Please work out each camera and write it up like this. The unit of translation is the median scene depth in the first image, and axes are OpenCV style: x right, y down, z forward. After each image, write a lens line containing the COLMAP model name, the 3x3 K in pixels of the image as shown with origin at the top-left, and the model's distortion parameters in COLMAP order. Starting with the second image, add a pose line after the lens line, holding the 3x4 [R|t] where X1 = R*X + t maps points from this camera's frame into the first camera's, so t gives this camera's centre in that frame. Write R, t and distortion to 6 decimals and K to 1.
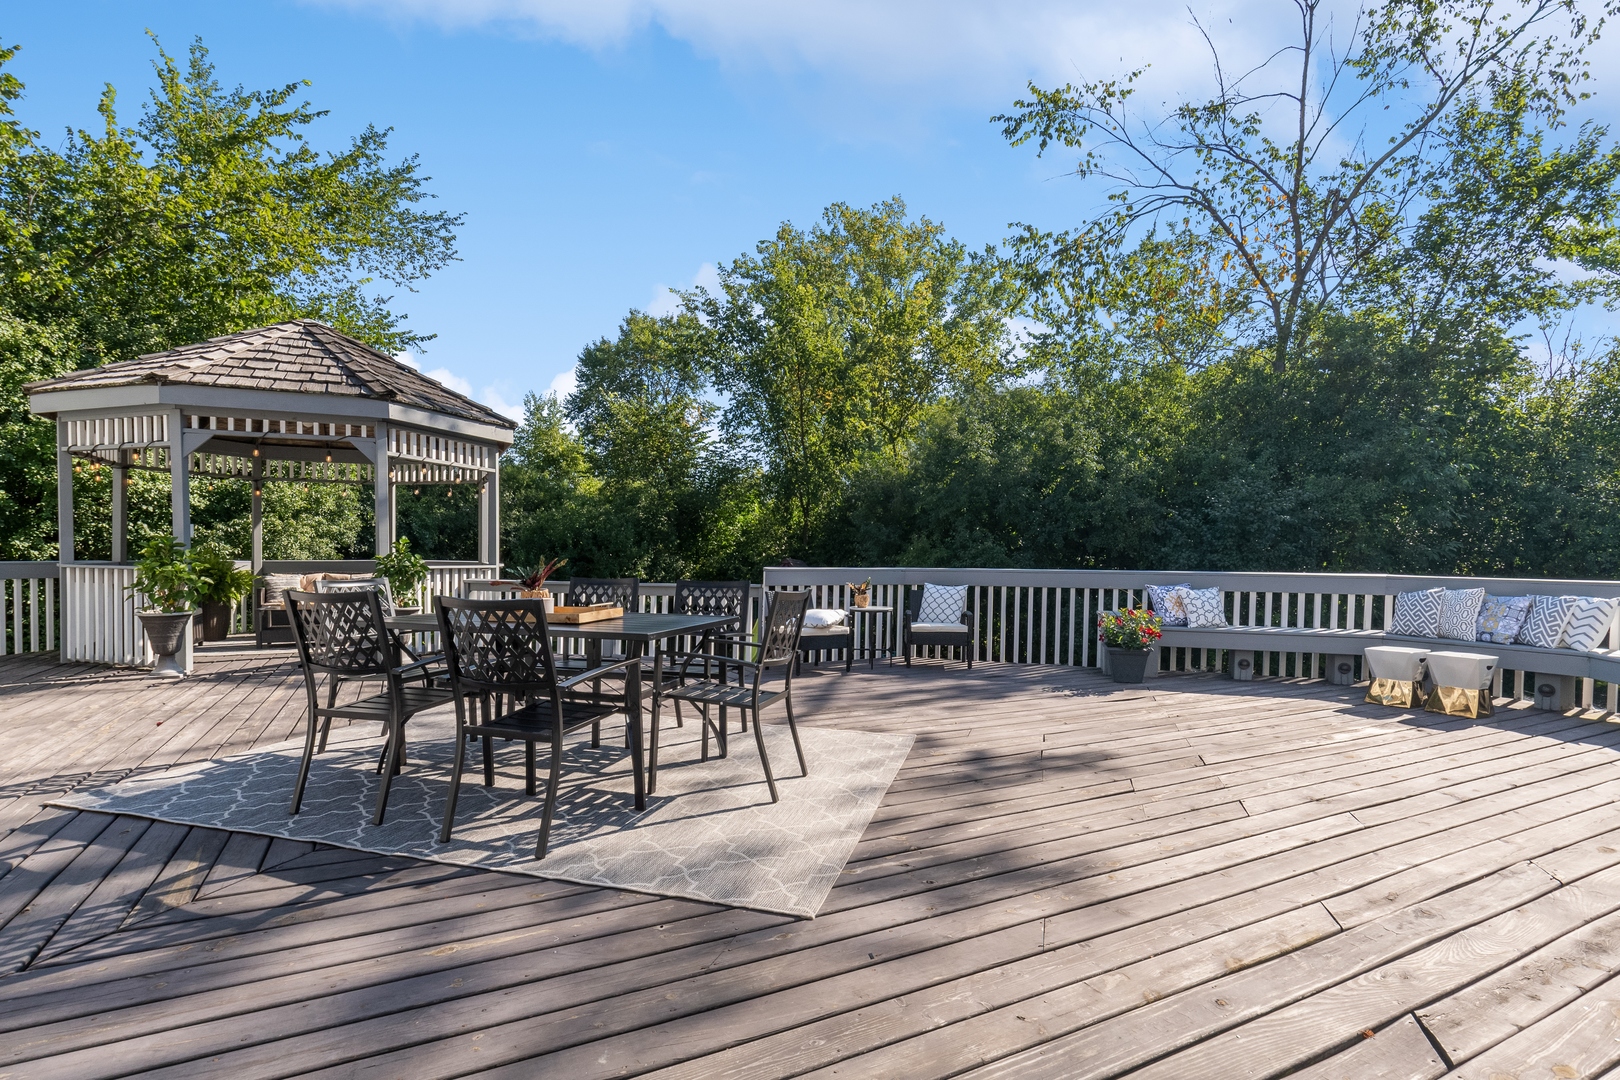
lens RADIAL K [[774.5, 0, 806.2], [0, 774.5, 557.2], [0, 0, 1]] dist [-0.002074, -0.000166]
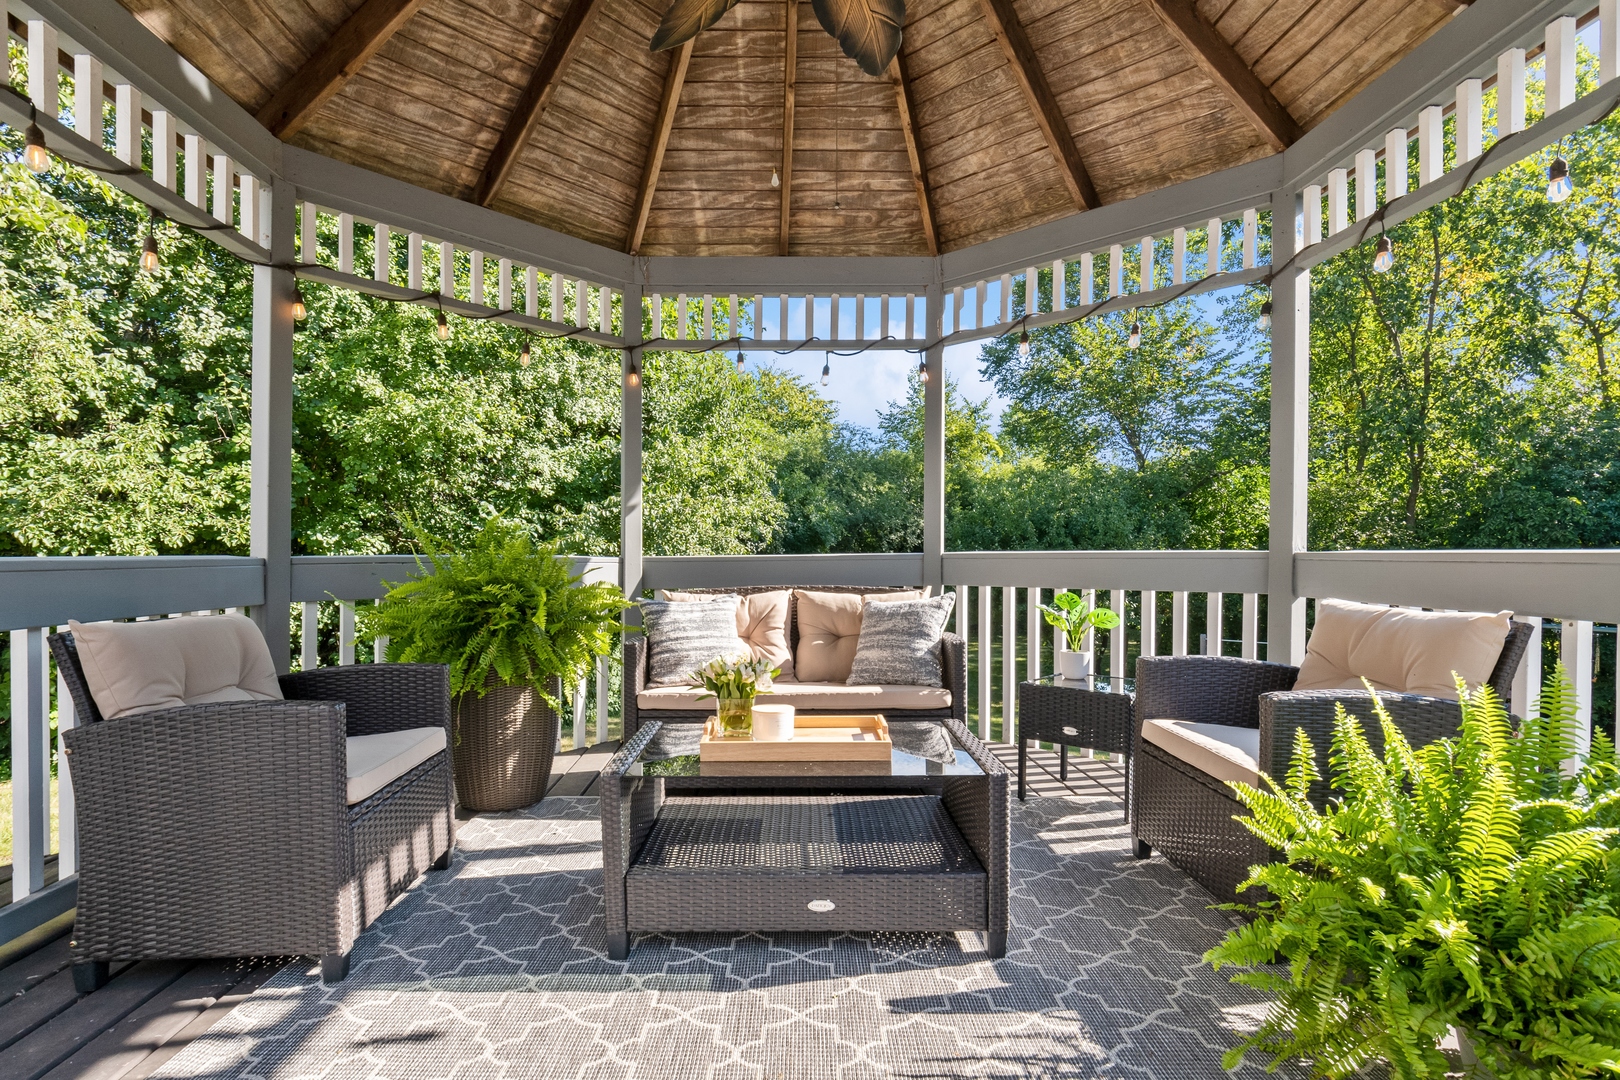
lens RADIAL K [[786.8, 0, 812.0], [0, 786.8, 562.9], [0, 0, 1]] dist [-0.000146, -0.000005]
pose [[0.916962, 0.000300, -0.398975, -0.334779], [0.001860, 0.999986, 0.005027, 0.001667], [0.398971, -0.005352, 0.916948, 0.479924]]
